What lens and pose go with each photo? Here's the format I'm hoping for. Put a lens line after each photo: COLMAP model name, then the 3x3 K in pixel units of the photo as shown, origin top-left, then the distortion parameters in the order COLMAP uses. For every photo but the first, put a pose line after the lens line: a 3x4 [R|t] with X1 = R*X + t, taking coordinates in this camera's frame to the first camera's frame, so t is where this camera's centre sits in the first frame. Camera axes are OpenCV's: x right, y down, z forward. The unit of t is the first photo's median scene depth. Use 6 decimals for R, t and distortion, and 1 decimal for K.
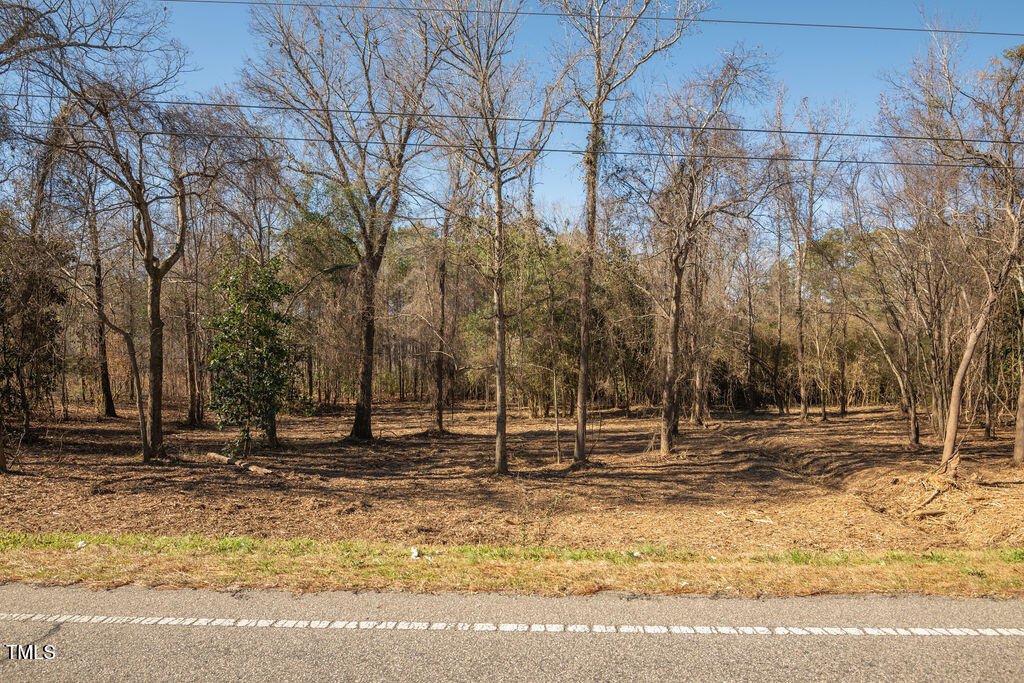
lens RADIAL K [[610.2, 0, 508.9], [0, 610.2, 338.7], [0, 0, 1]] dist [-0.002102, -0.004121]
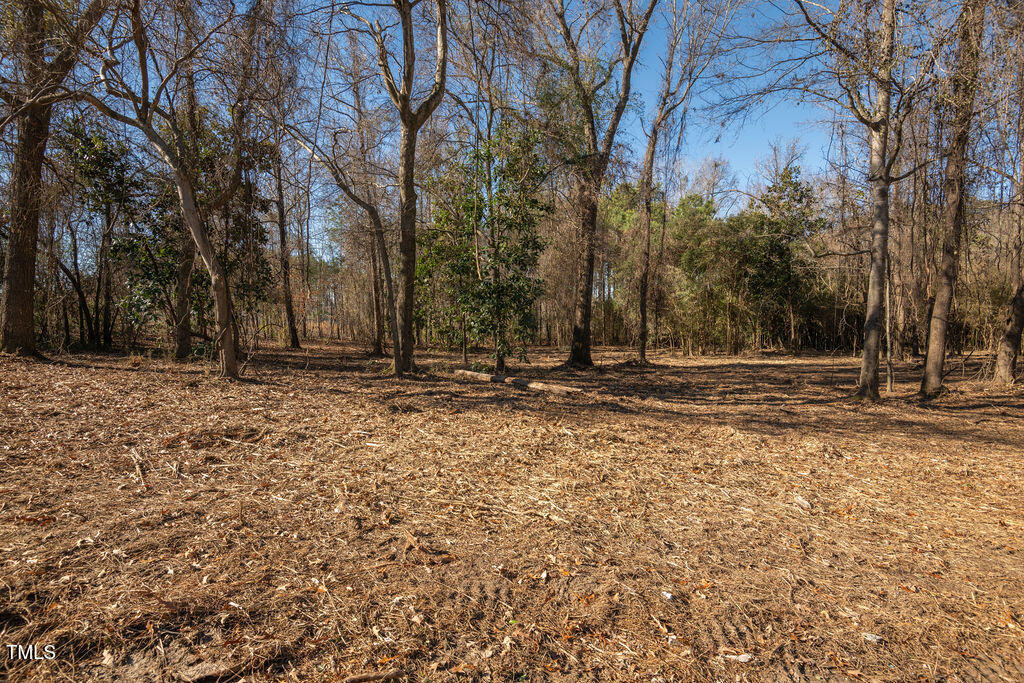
lens RADIAL K [[464.5, 0, 509.8], [0, 464.5, 342.3], [0, 0, 1]] dist [-0.000136, -0.006264]
pose [[0.996622, 0.010557, -0.081442, -0.326131], [-0.005320, 0.997919, 0.064264, 0.096566], [0.081951, -0.063613, 0.994604, 0.343628]]
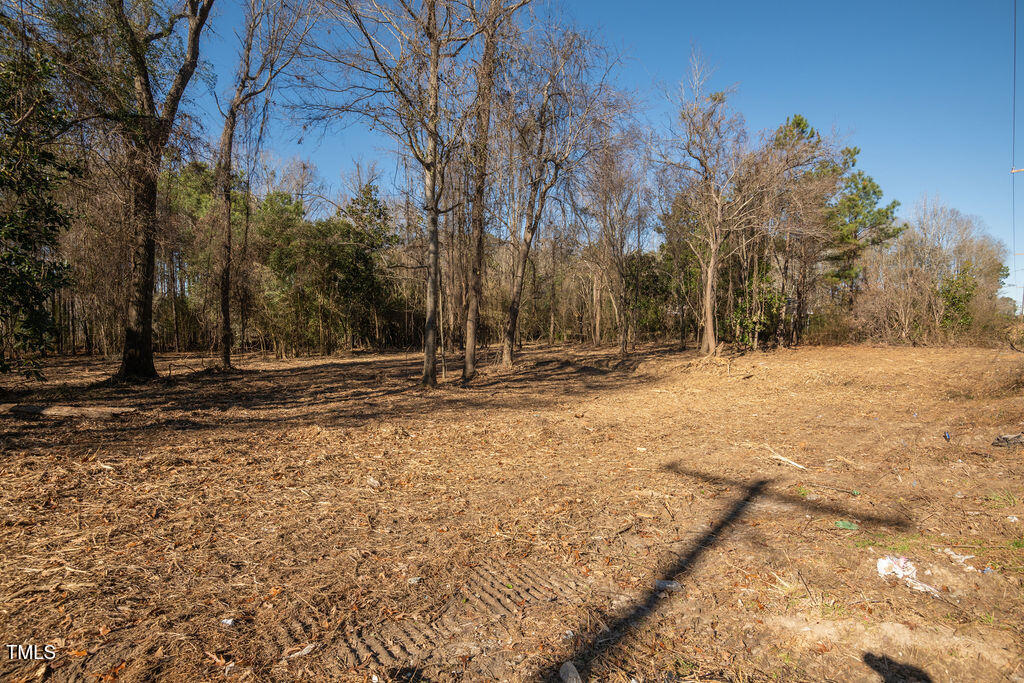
lens RADIAL K [[464.5, 0, 509.7], [0, 464.5, 342.3], [0, 0, 1]] dist [-0.000136, -0.006264]
pose [[0.739776, -0.019259, 0.672577, -0.319239], [-0.019687, 0.998543, 0.050246, 0.096564], [-0.672565, -0.050412, 0.738319, 0.340739]]
